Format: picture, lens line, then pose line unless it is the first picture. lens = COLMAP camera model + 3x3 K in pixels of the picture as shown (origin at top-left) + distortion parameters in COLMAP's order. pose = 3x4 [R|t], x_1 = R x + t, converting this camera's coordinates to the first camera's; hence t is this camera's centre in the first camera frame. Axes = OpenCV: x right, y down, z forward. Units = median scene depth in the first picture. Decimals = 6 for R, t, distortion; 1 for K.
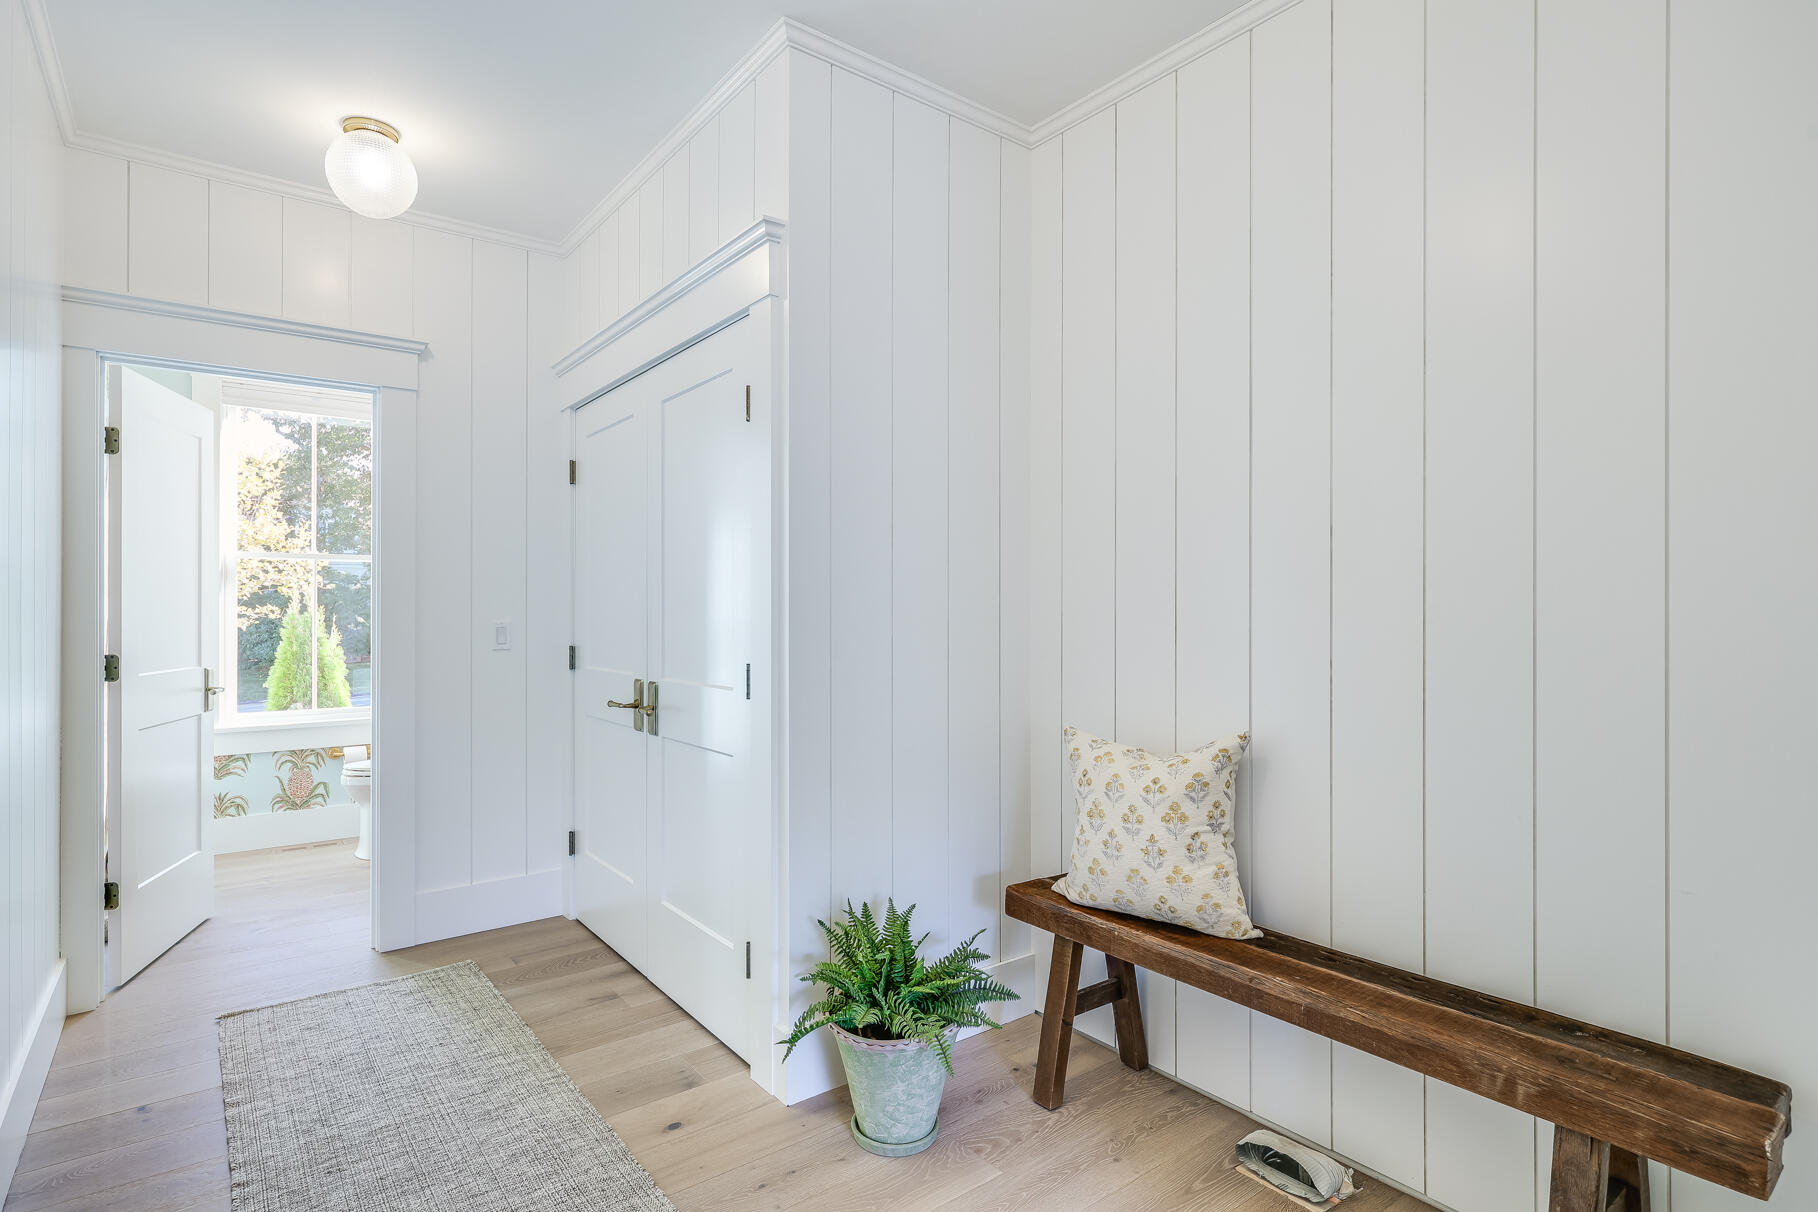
lens RADIAL K [[926.5, 0, 912.3], [0, 926.5, 608.3], [0, 0, 1]] dist [0.001078, -0.002253]
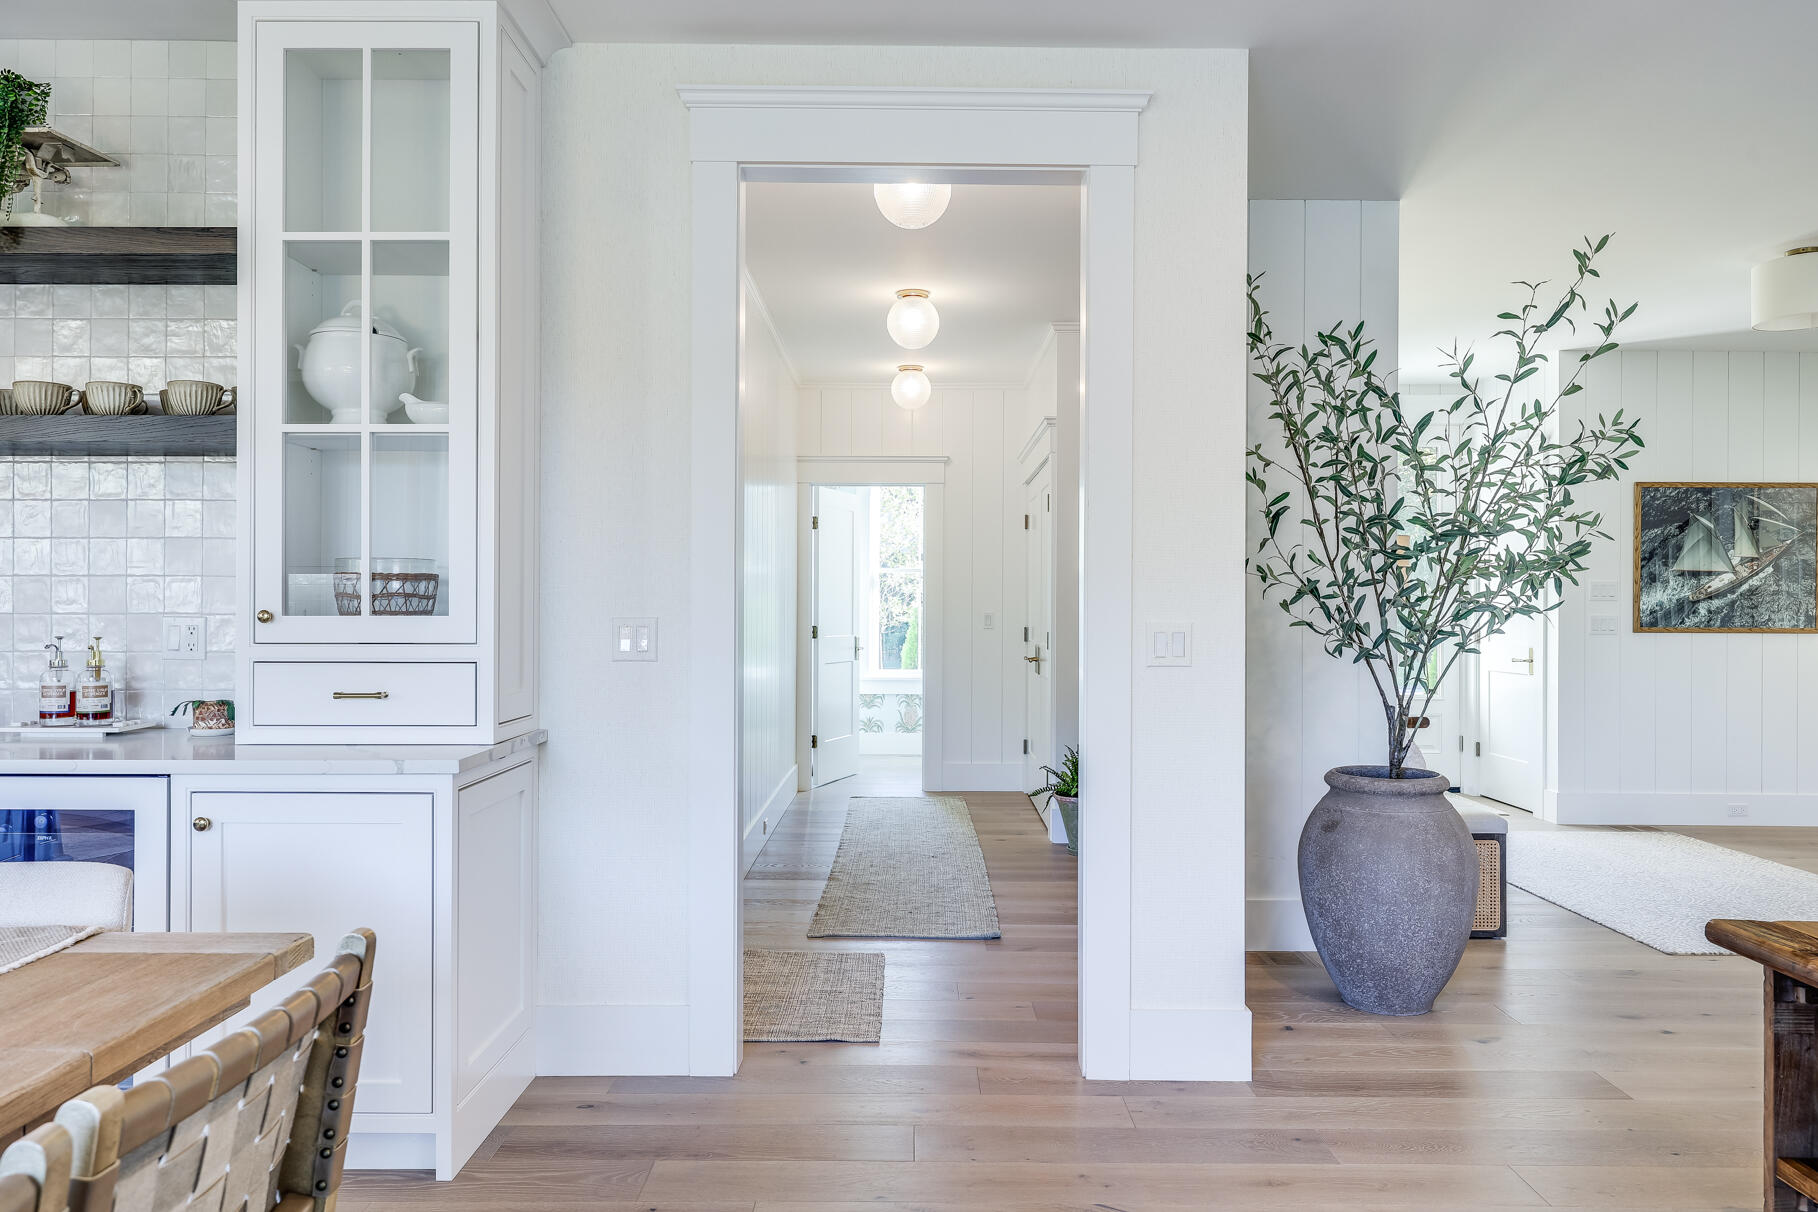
lens RADIAL K [[1299.3, 0, 912.2], [0, 1299.3, 590.2], [0, 0, 1]] dist [0.017282, 0.006183]
pose [[0.791629, -0.004632, -0.610985, 0.701258], [-0.001156, 0.999958, -0.009079, -0.002786], [0.611002, 0.007894, 0.791590, -0.755758]]
